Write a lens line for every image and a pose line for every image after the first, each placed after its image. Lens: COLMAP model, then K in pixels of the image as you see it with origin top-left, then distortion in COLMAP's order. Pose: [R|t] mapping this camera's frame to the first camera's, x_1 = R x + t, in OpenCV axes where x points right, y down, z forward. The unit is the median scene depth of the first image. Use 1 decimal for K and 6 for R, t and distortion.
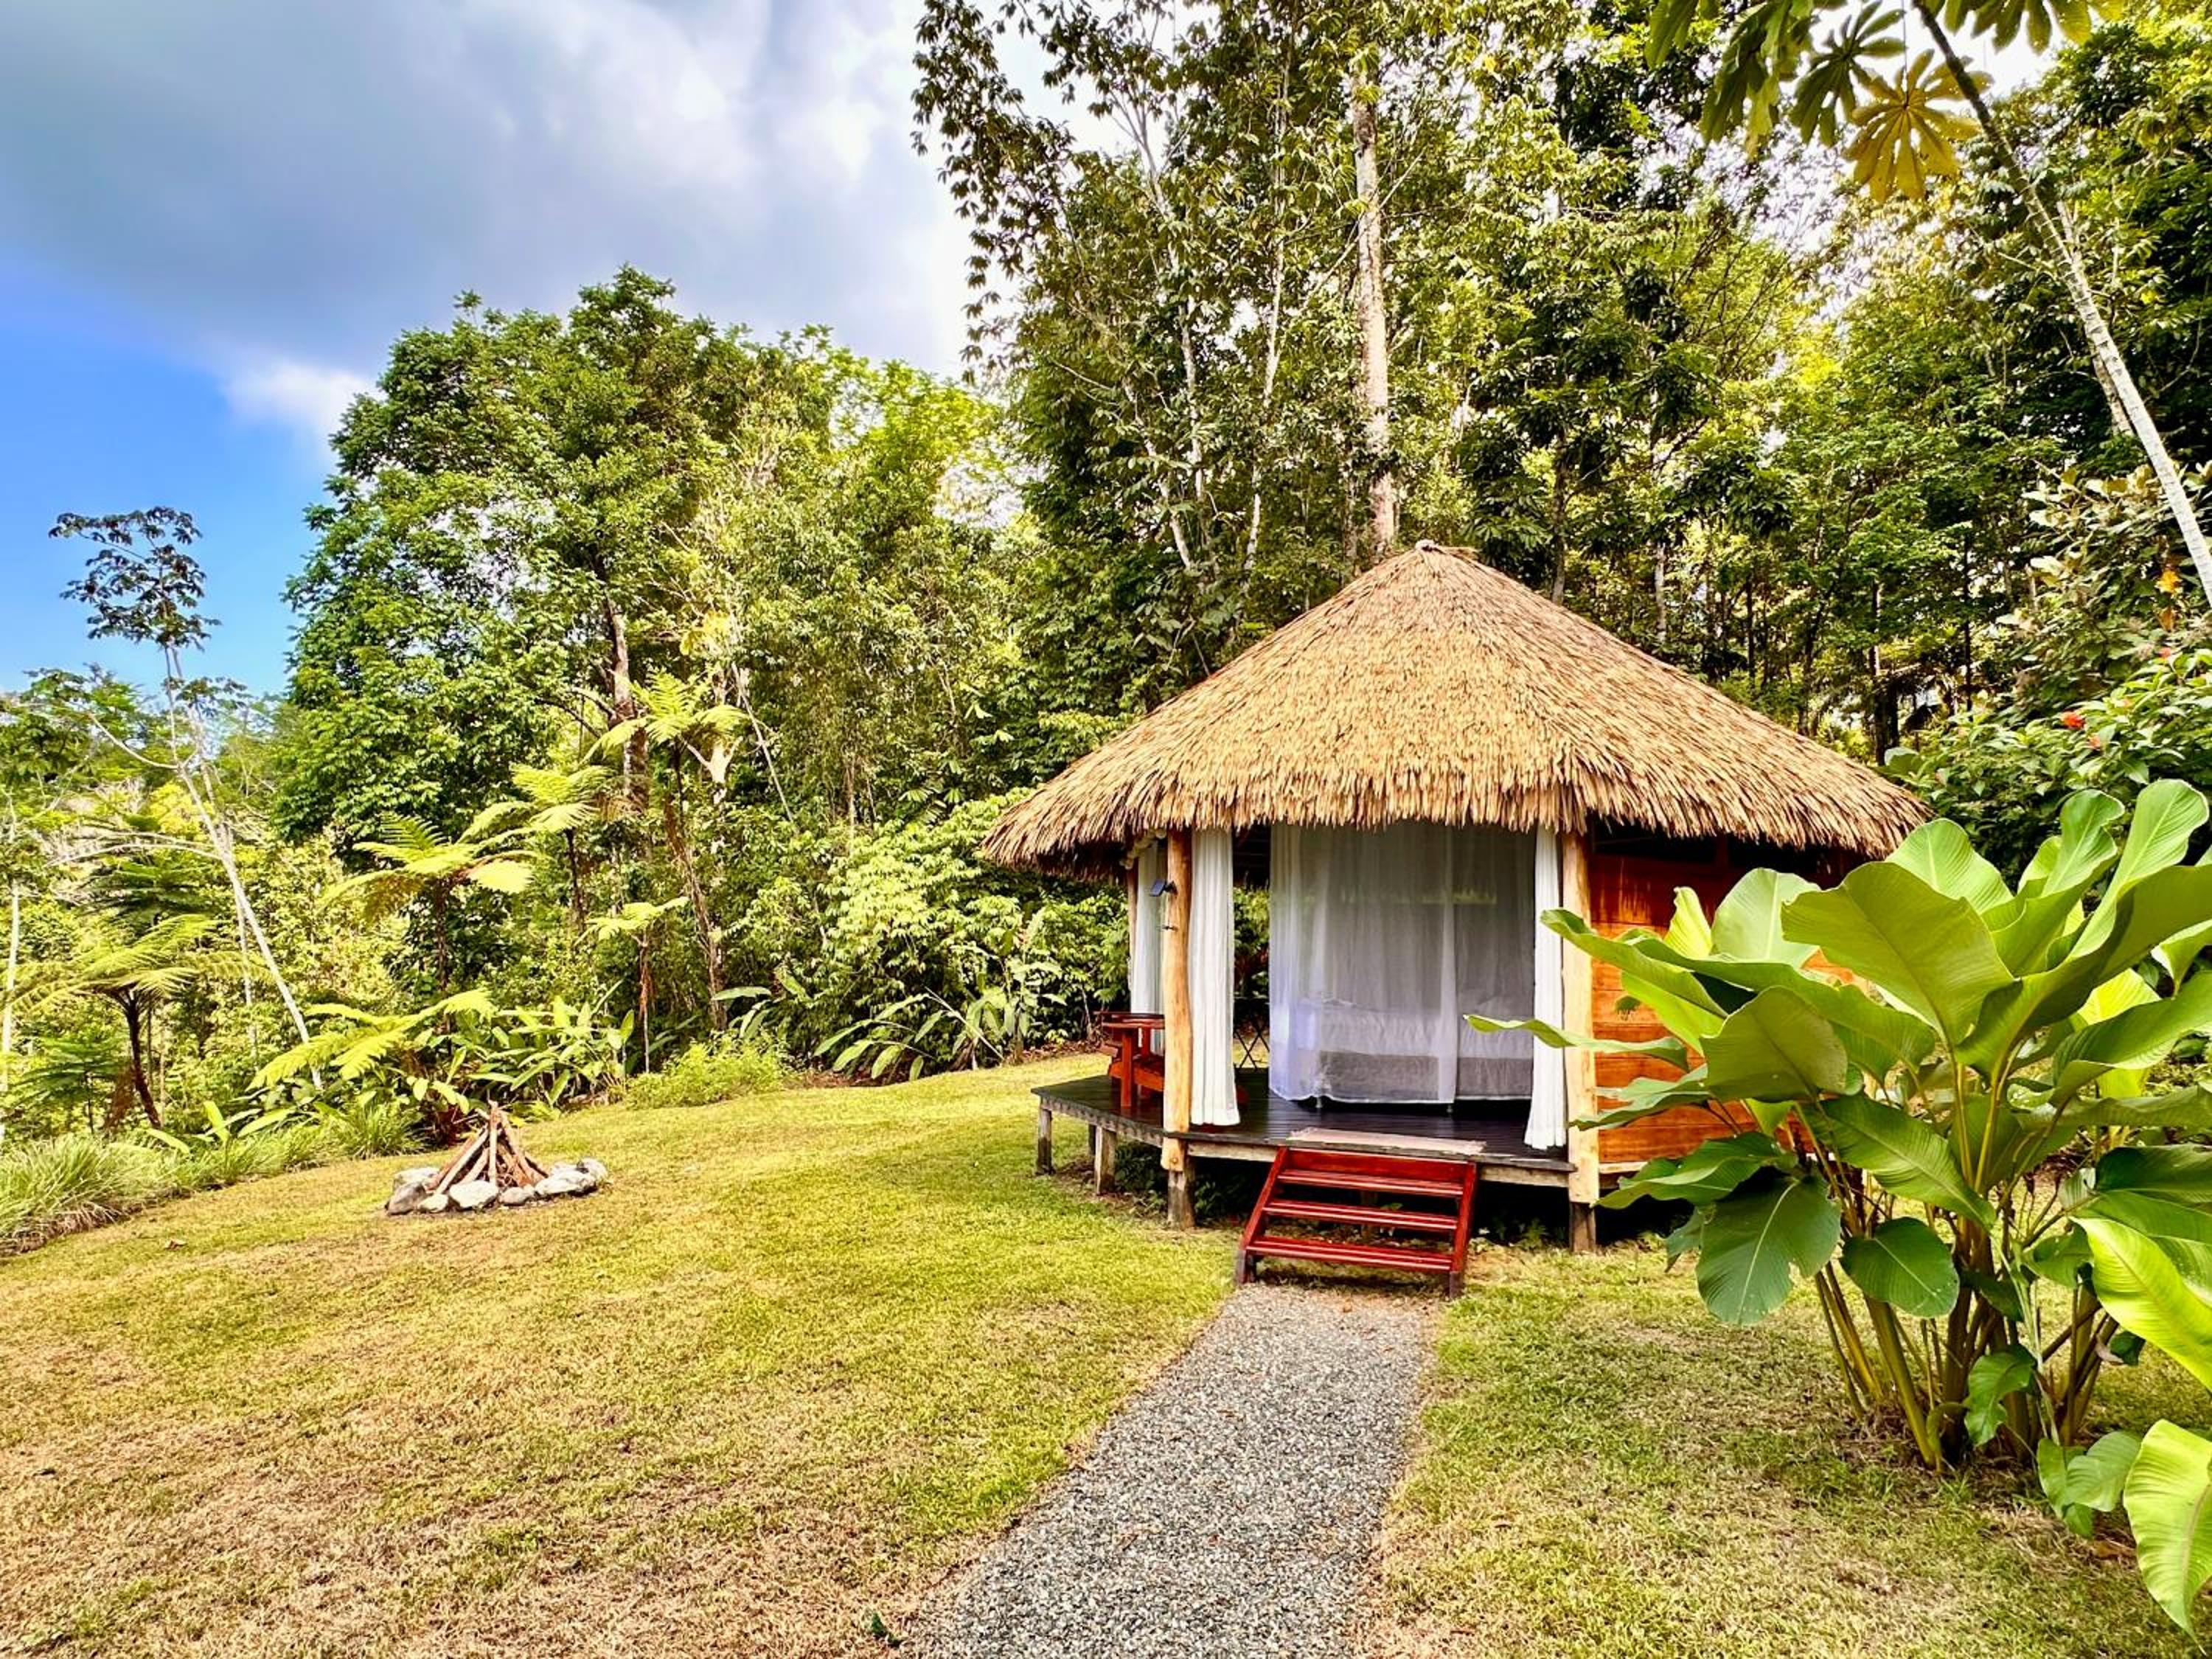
lens RADIAL K [[1279.2, 0, 1106.0], [0, 1279.2, 829.5], [0, 0, 1]] dist [0.028528, 0.000539]
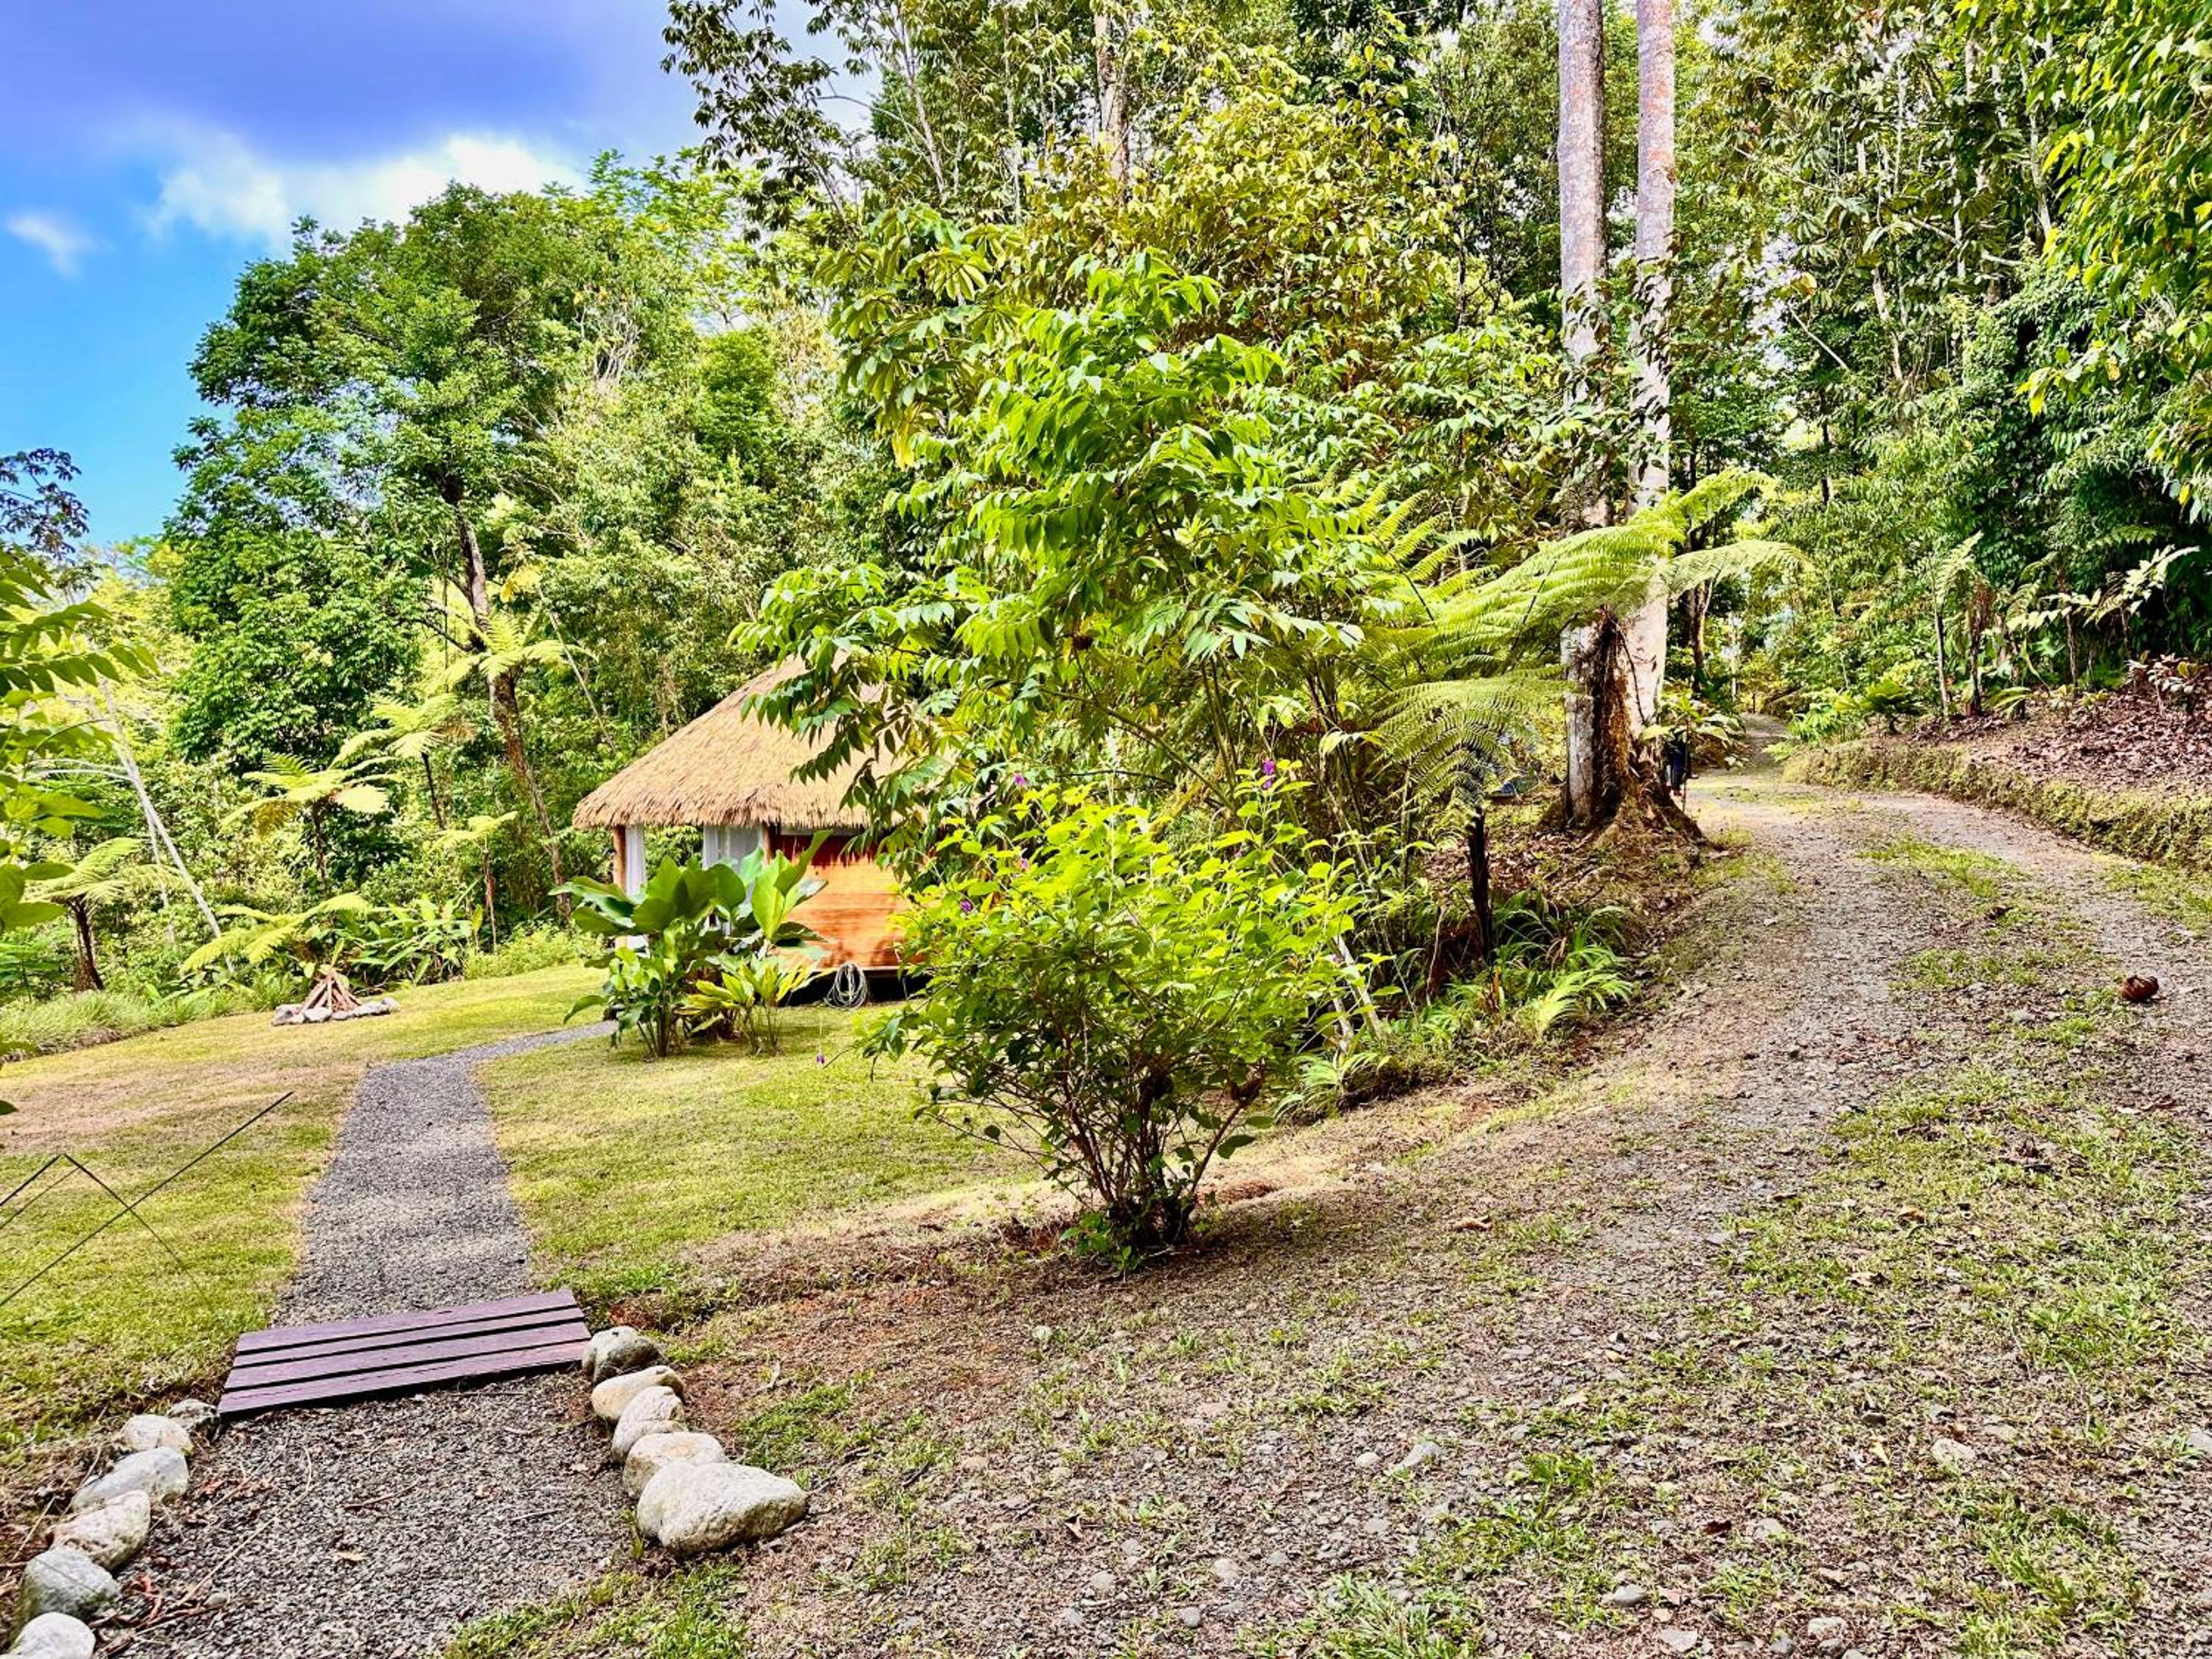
lens RADIAL K [[1676.9, 0, 1117.0], [0, 1676.9, 822.3], [0, 0, 1]] dist [0.052205, -0.000567]
pose [[0.997723, -0.026712, -0.061929, 0.262942], [0.032988, 0.994171, 0.102645, -0.063817], [0.058827, -0.104454, 0.992788, -0.425390]]
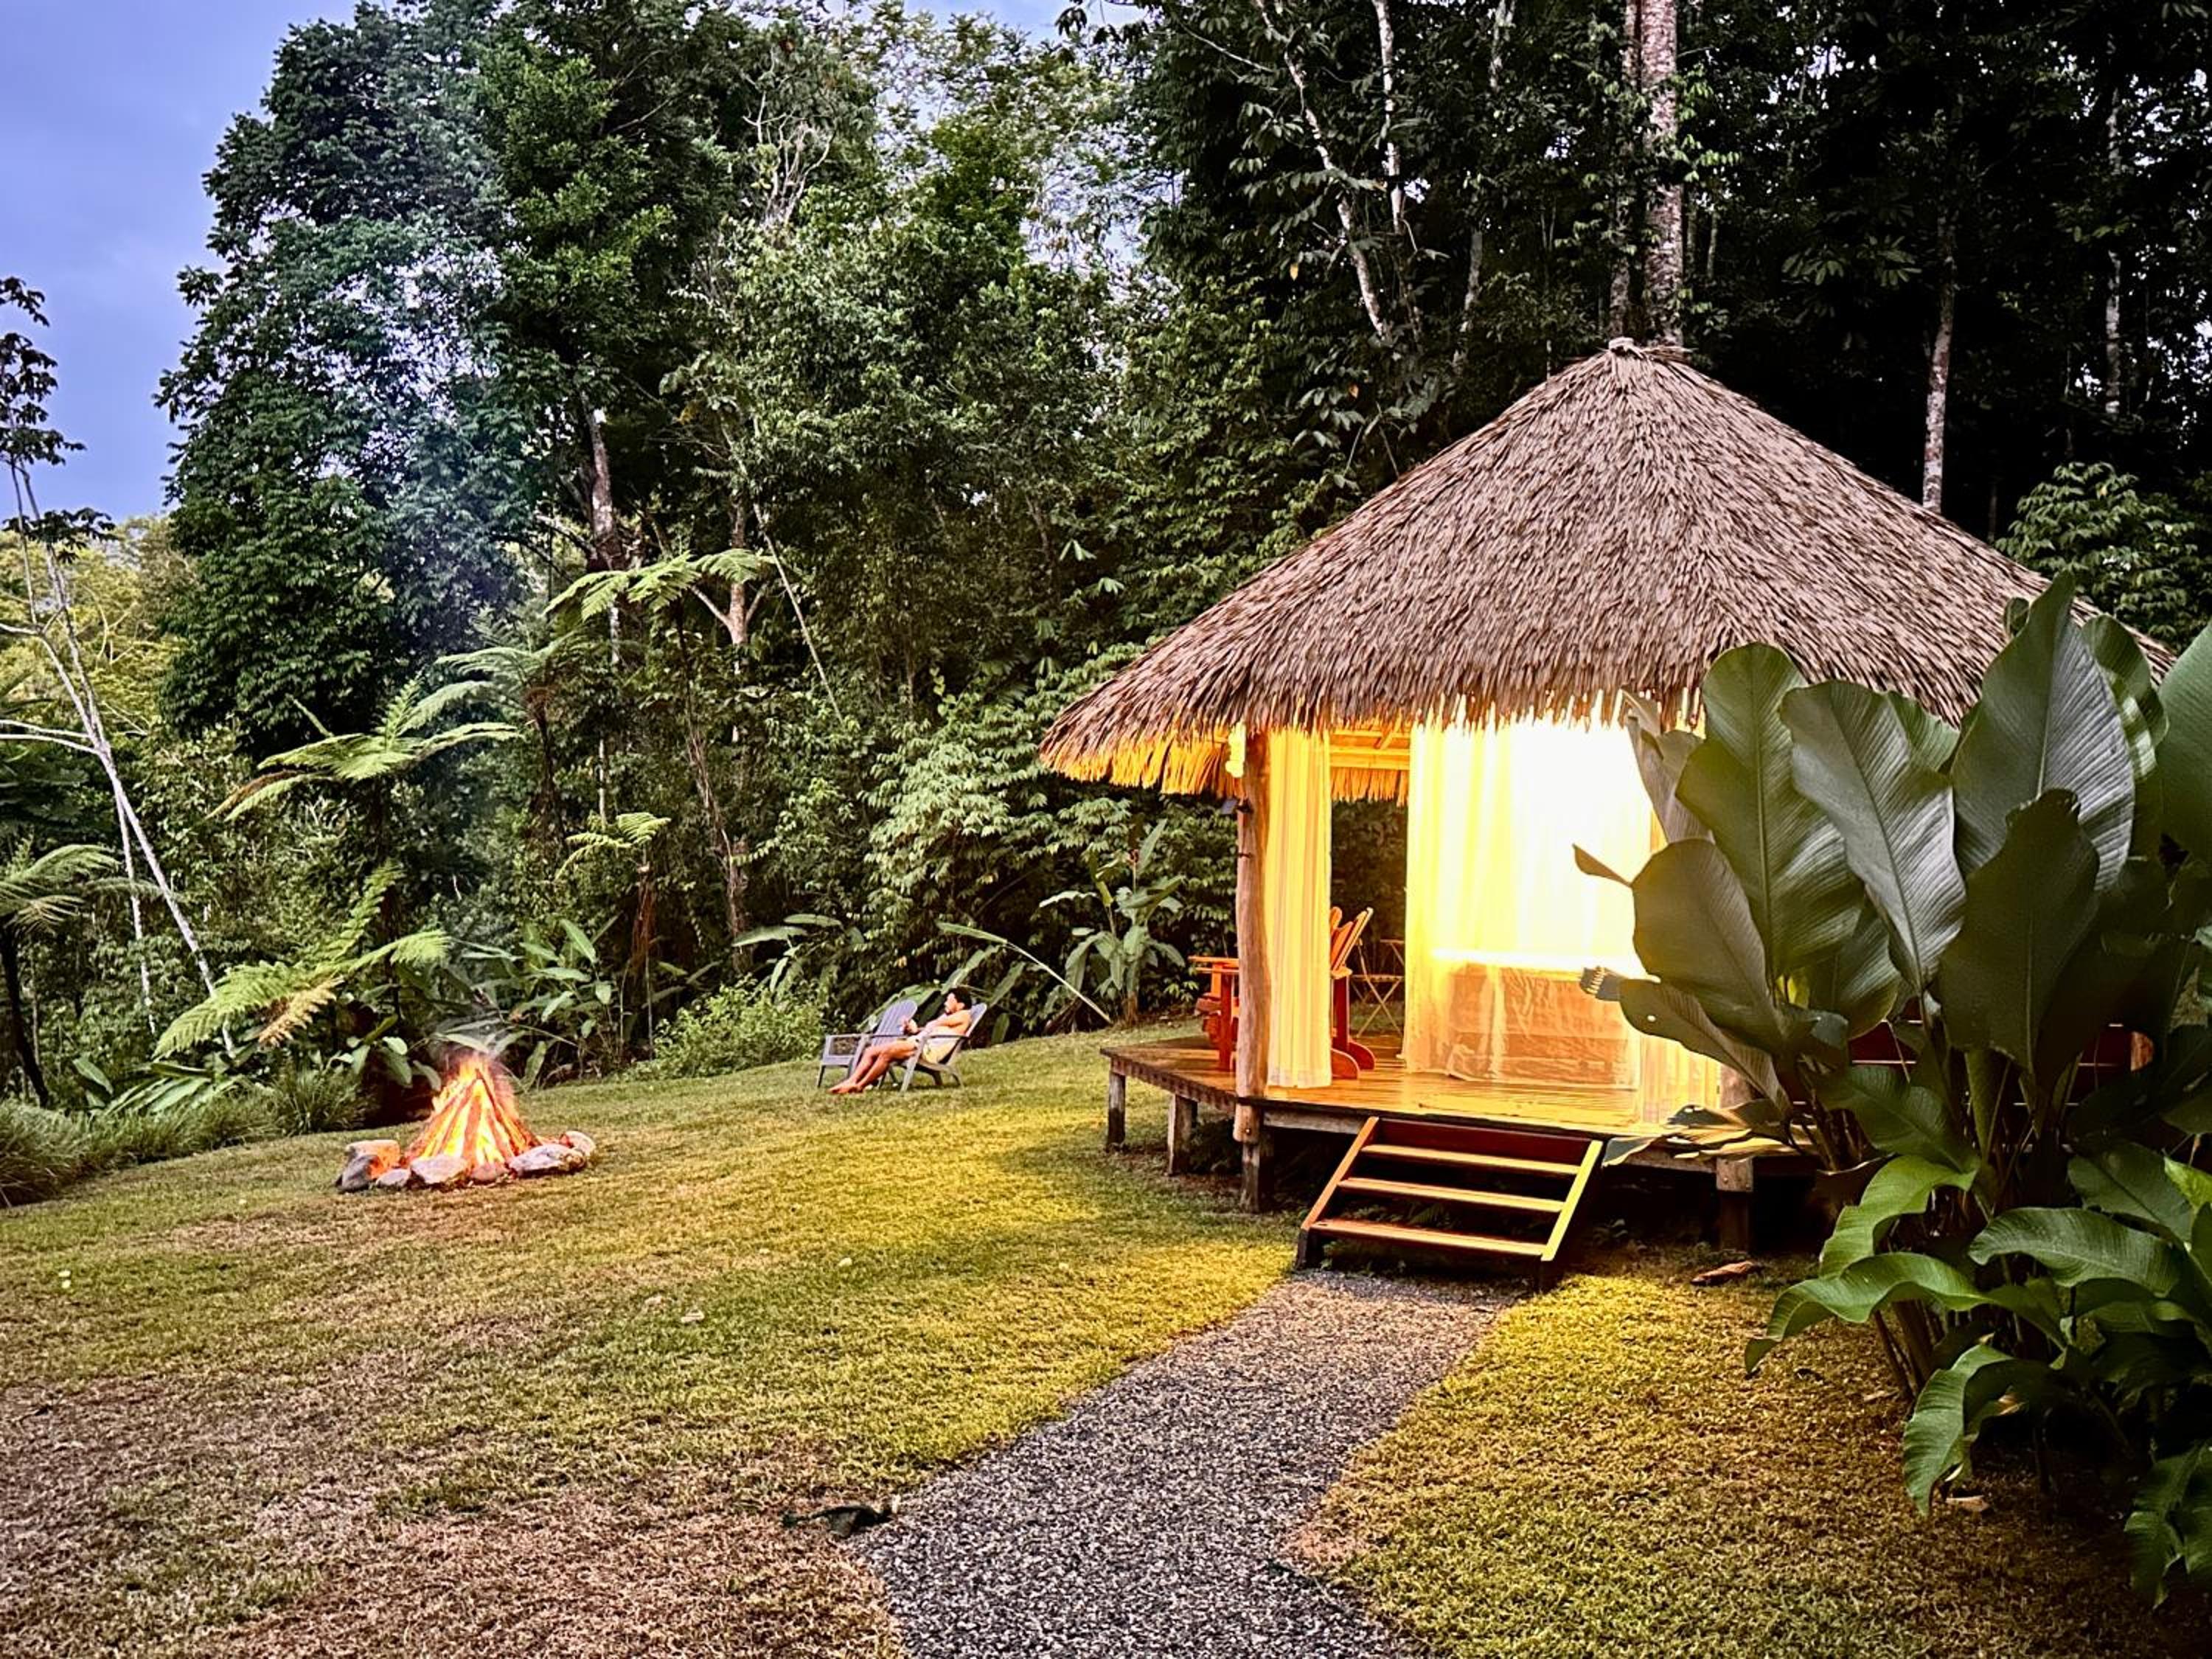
lens RADIAL K [[1838.0, 0, 1109.6], [0, 1838.0, 840.7], [0, 0, 1]] dist [0.148136, -0.161271]
pose [[0.994971, -0.000458, -0.100165, 0.020812], [0.008118, 0.997069, 0.076079, -0.006052], [0.099836, -0.076510, 0.992058, -0.047984]]
